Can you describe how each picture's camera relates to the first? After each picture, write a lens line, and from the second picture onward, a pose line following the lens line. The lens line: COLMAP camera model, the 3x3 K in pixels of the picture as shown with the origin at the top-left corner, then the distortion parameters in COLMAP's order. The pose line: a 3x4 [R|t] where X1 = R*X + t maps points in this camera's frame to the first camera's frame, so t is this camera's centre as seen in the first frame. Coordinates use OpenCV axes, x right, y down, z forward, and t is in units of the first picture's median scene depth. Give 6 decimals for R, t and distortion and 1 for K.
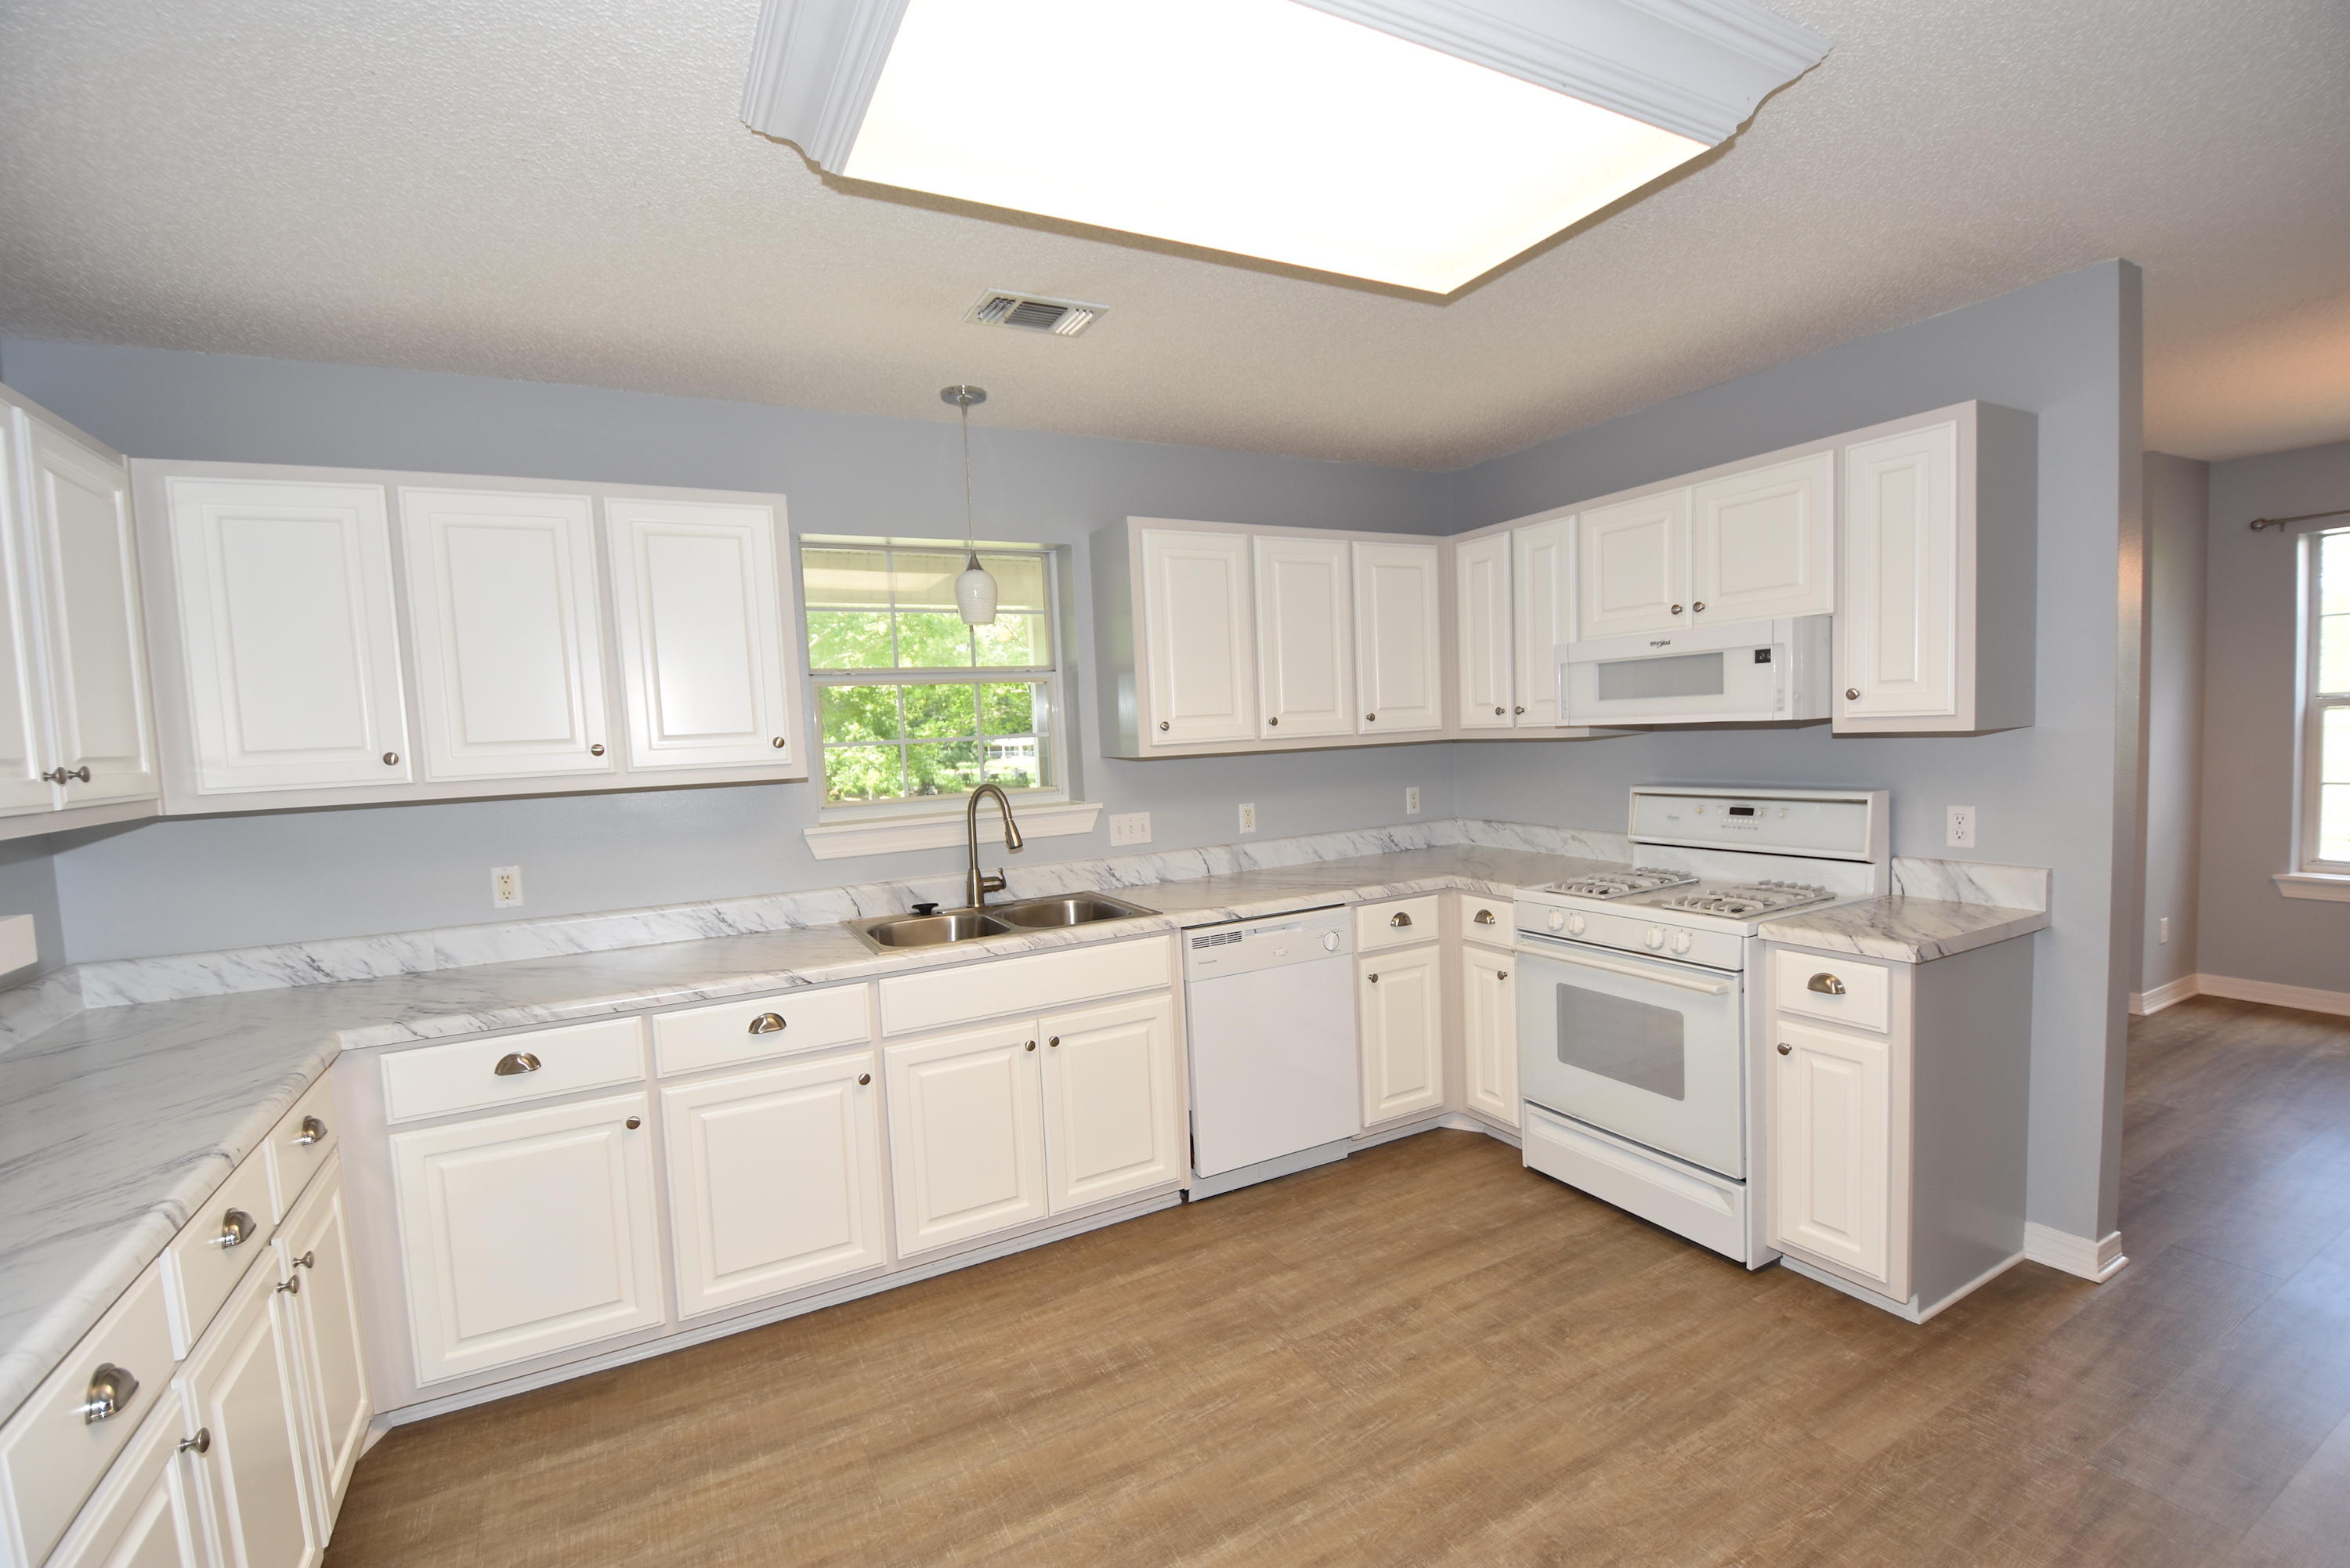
lens RADIAL K [[1024.7, 0, 1177.2], [0, 1024.7, 798.0], [0, 0, 1]] dist [0.022236, -0.022509]
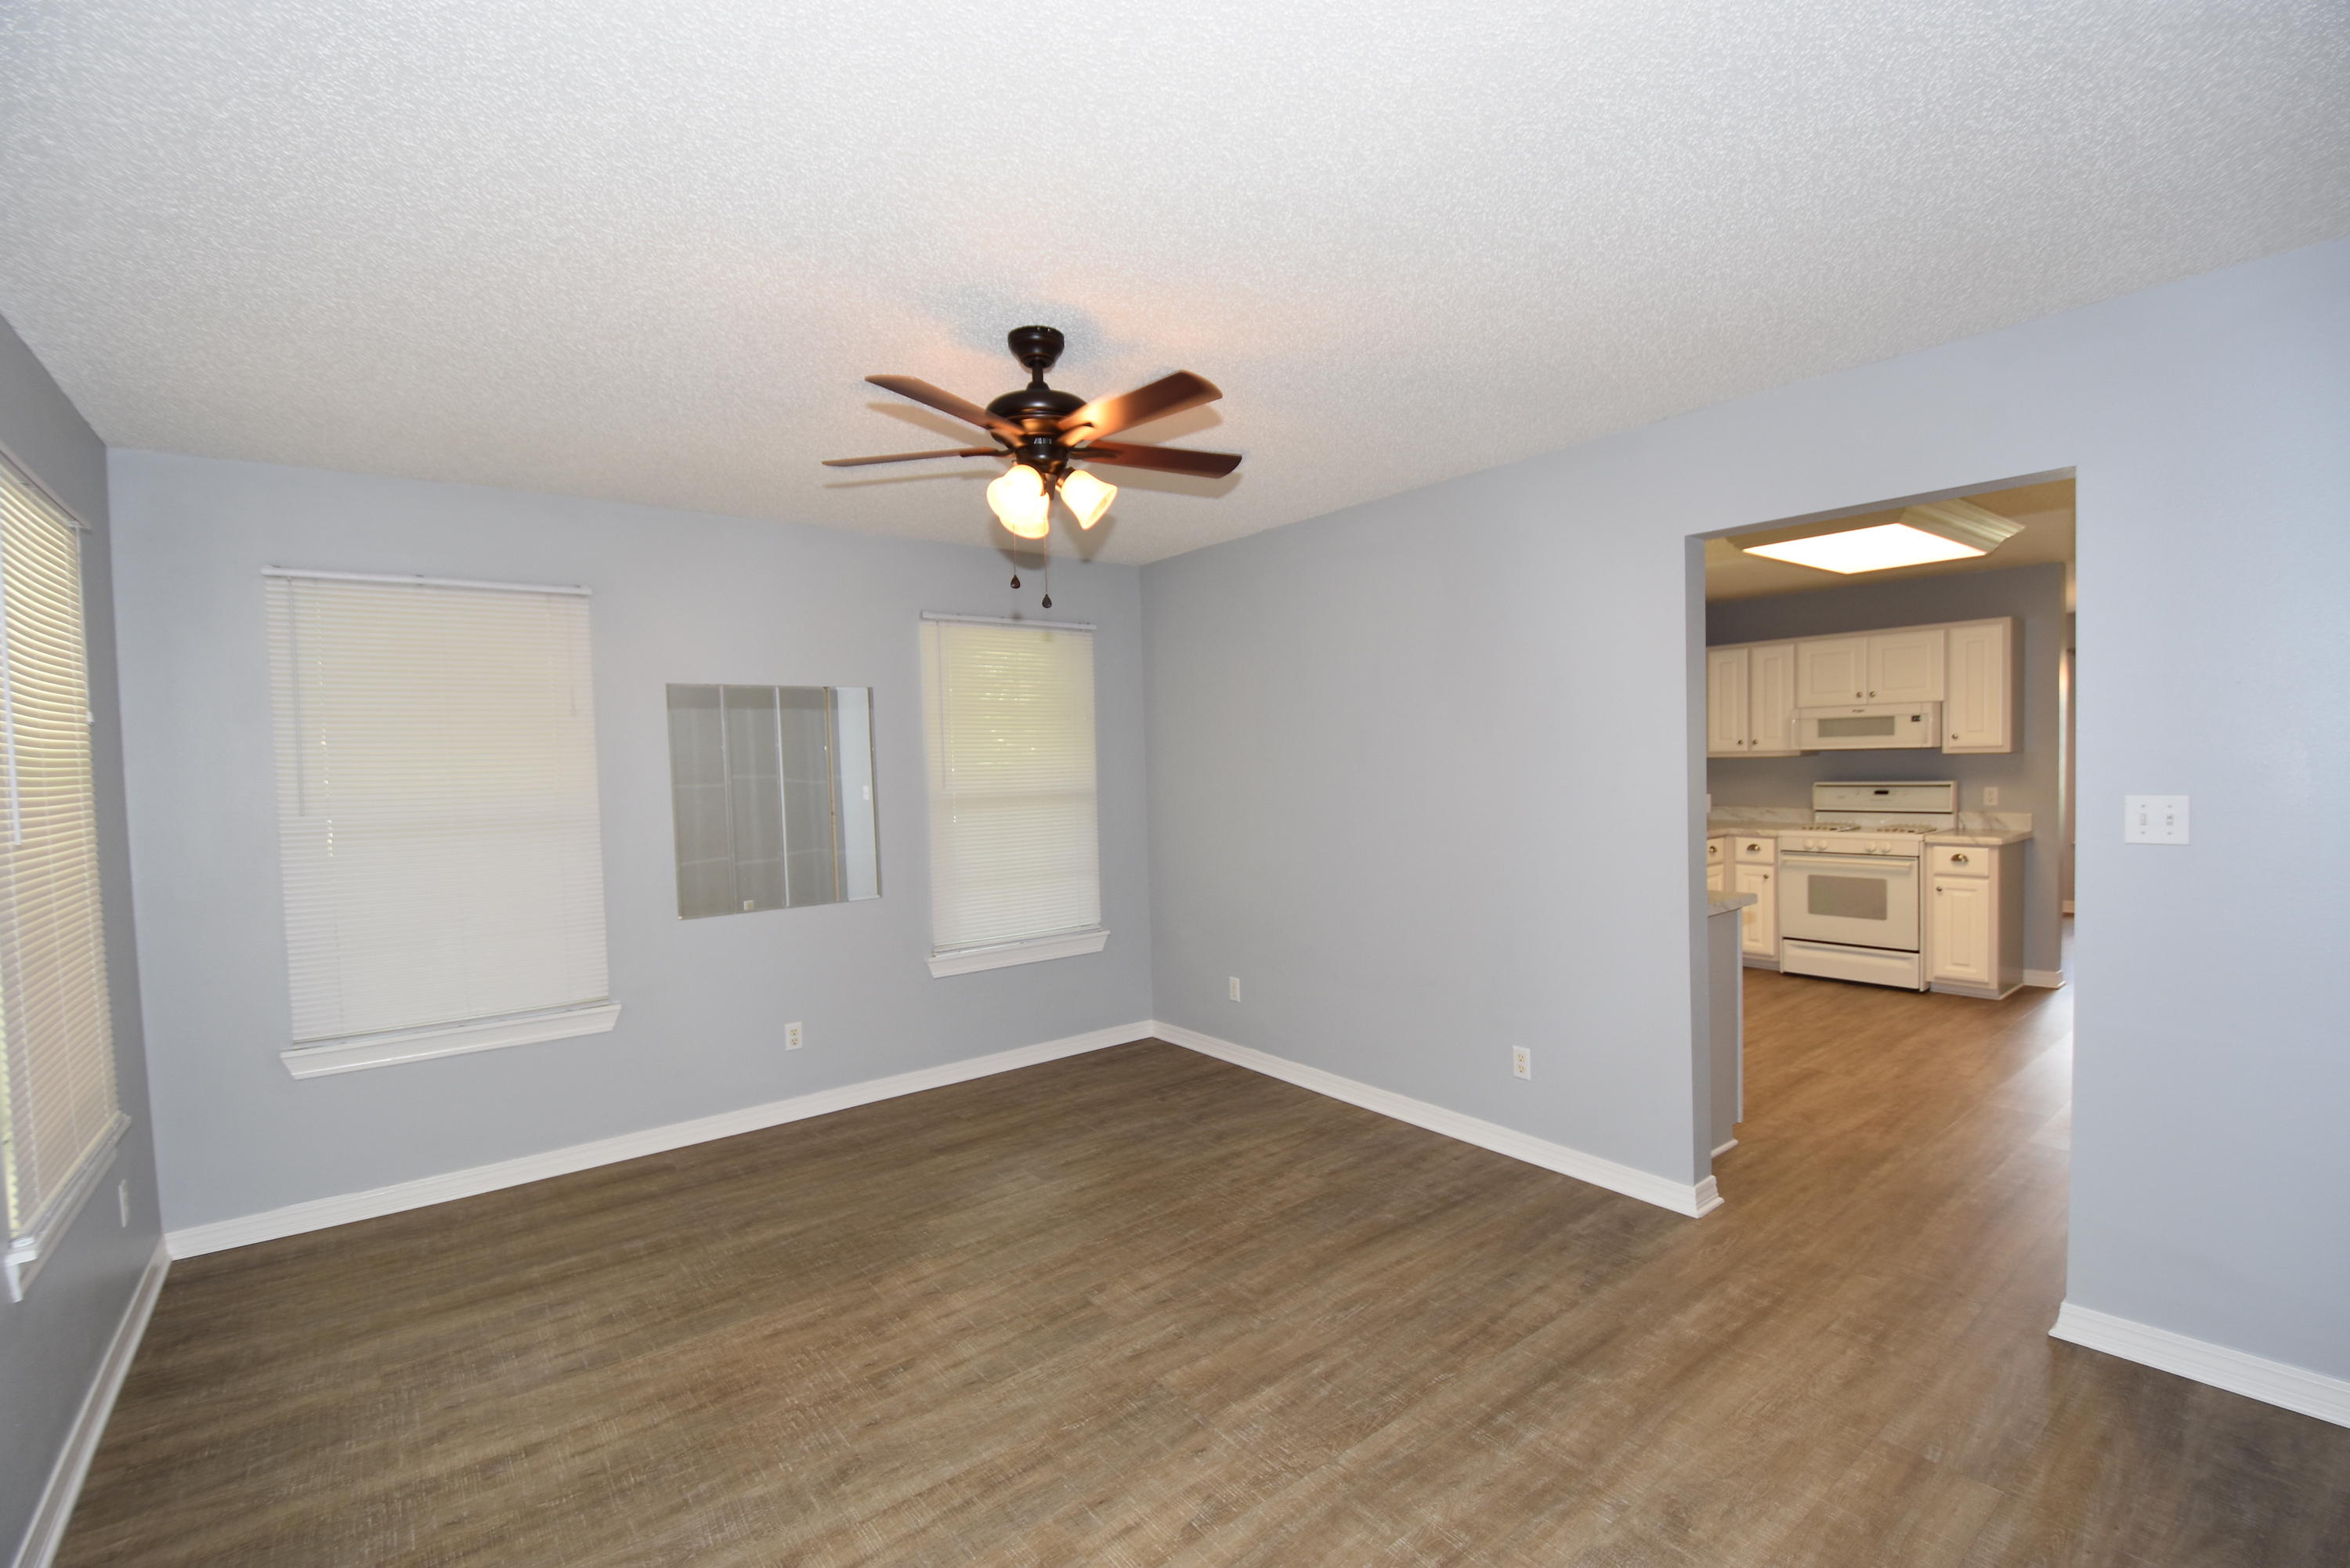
lens RADIAL K [[1024.7, 0, 1177.2], [0, 1024.7, 798.0], [0, 0, 1]] dist [0.022236, -0.022509]
pose [[0.984691, 0.011159, 0.173953, -1.359880], [-0.004673, 0.999280, -0.037653, 0.122755], [-0.174247, 0.036263, 0.984034, -0.890749]]
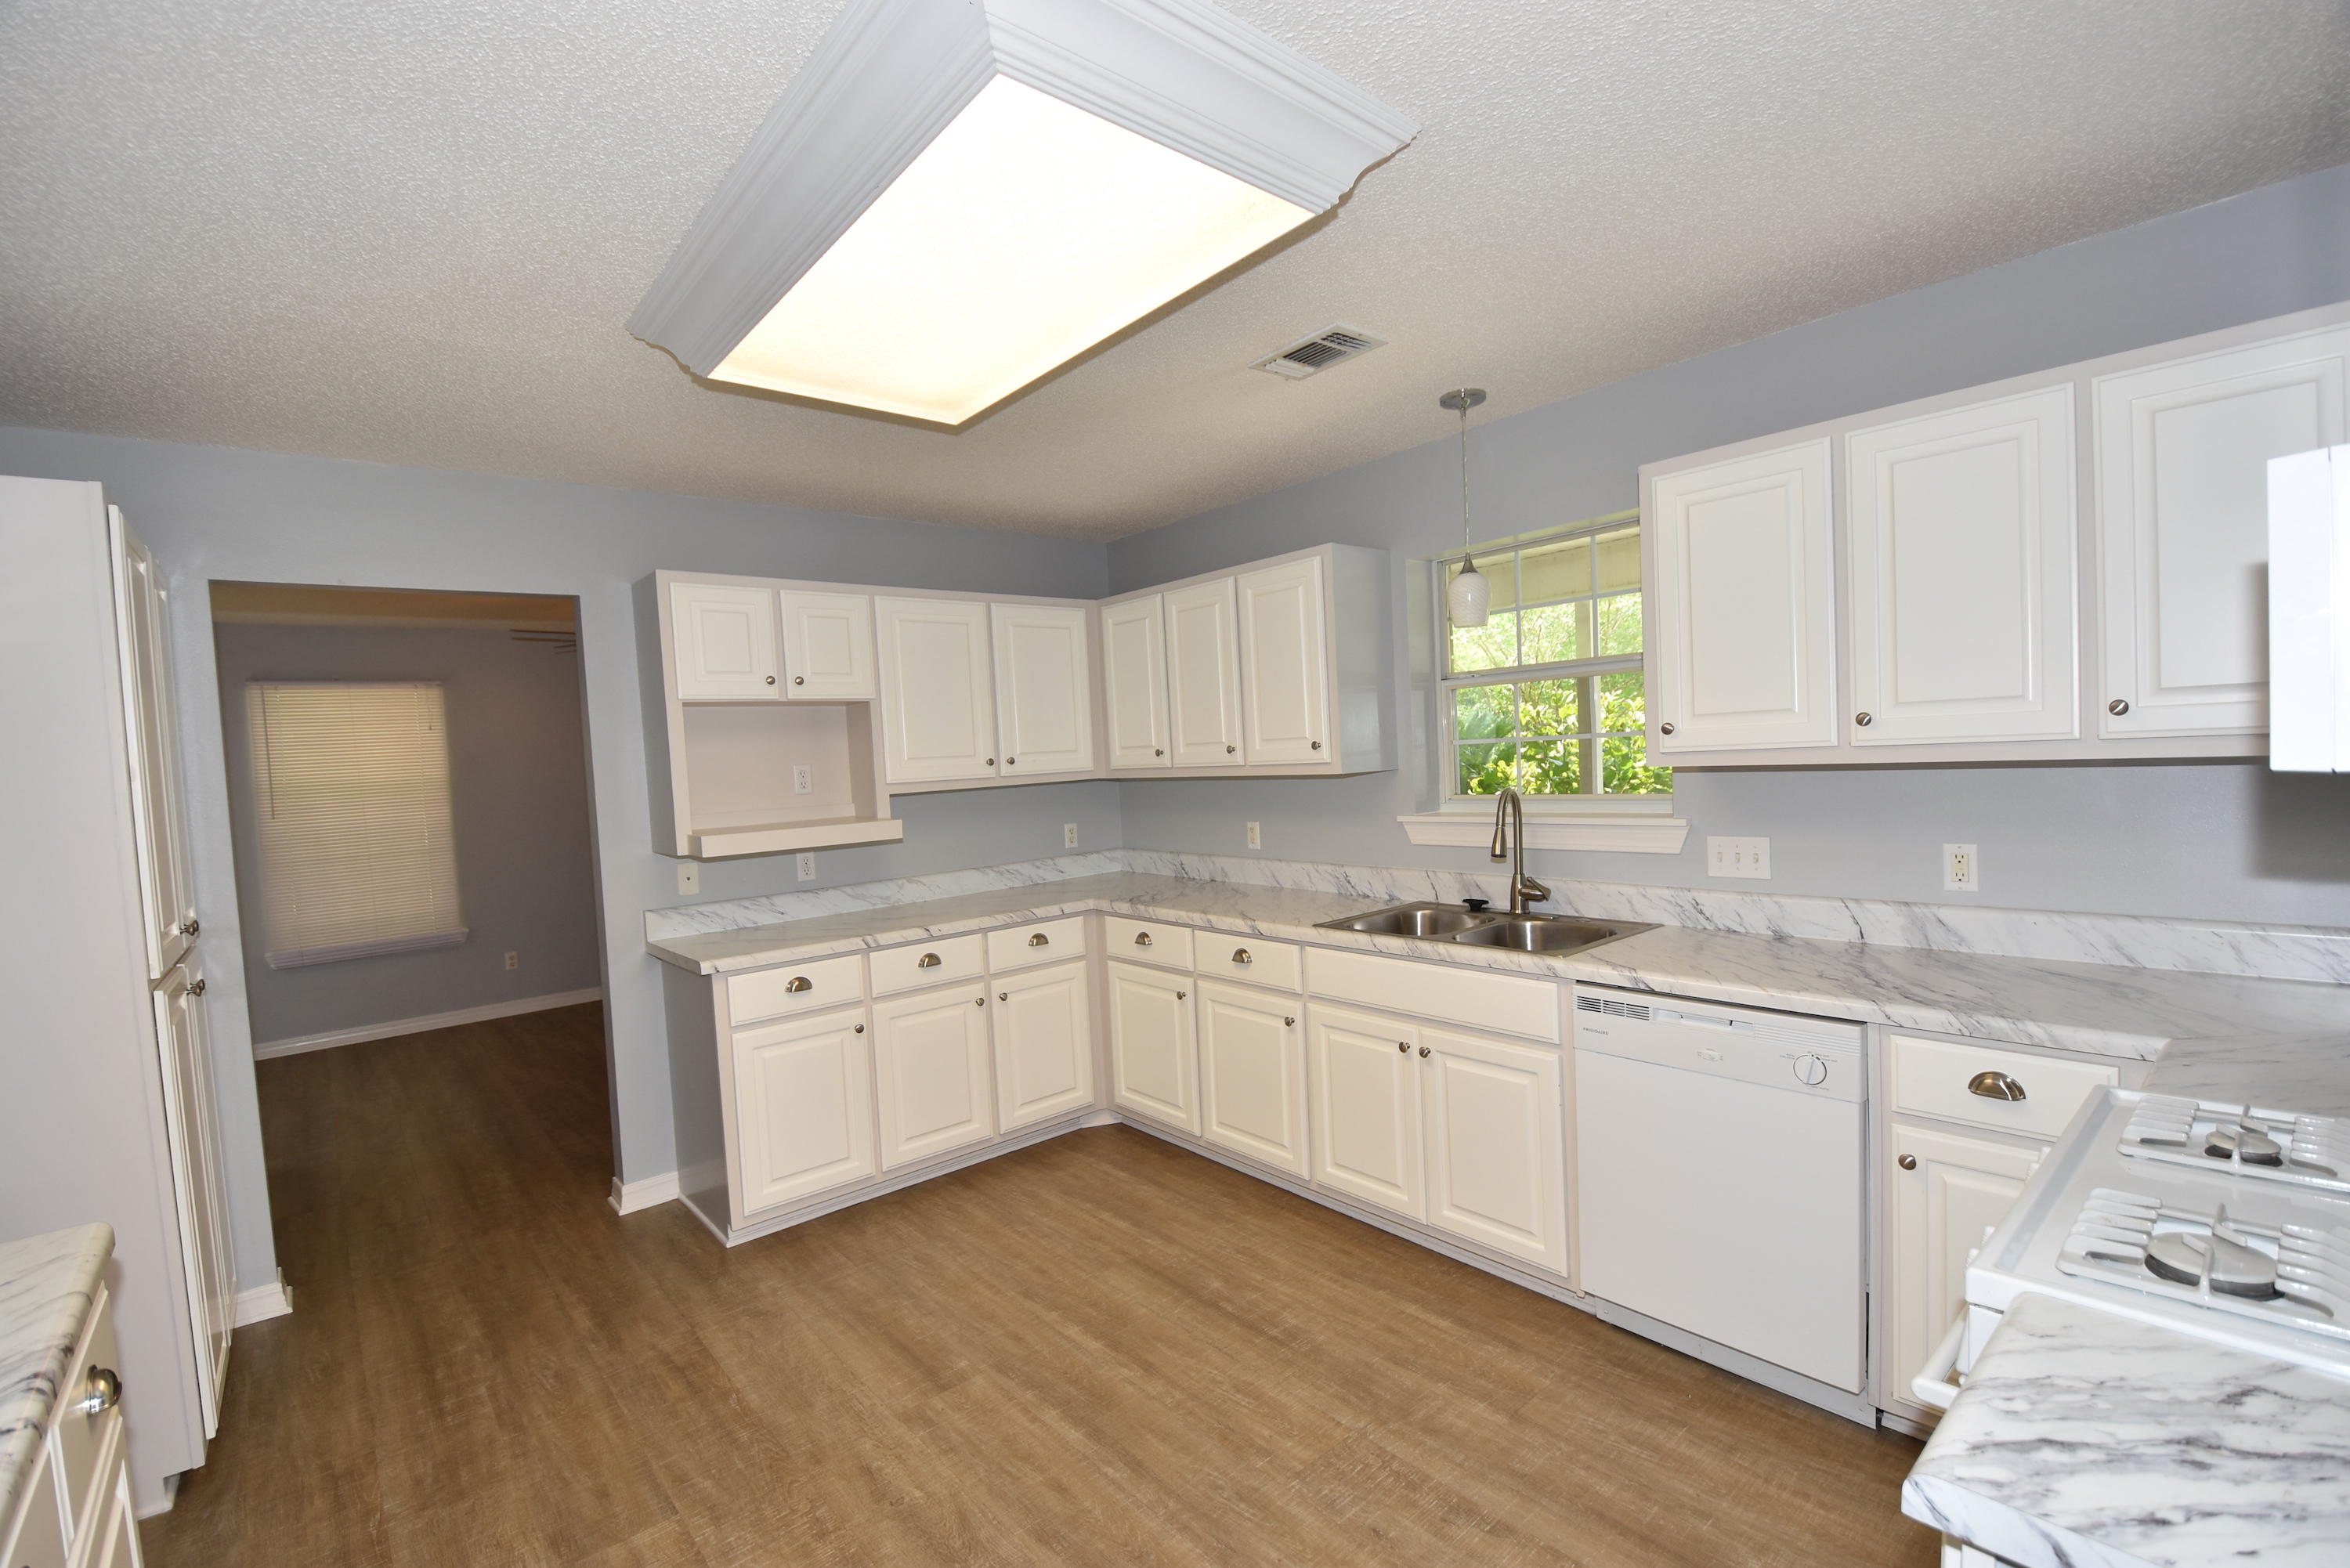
lens RADIAL K [[1024.7, 0, 1177.2], [0, 1024.7, 798.0], [0, 0, 1]] dist [0.022236, -0.022509]
pose [[0.218848, 0.076815, -0.972731, 0.876845], [-0.029174, 0.996966, 0.072165, -0.082399], [0.975323, 0.012585, 0.220425, 0.615199]]
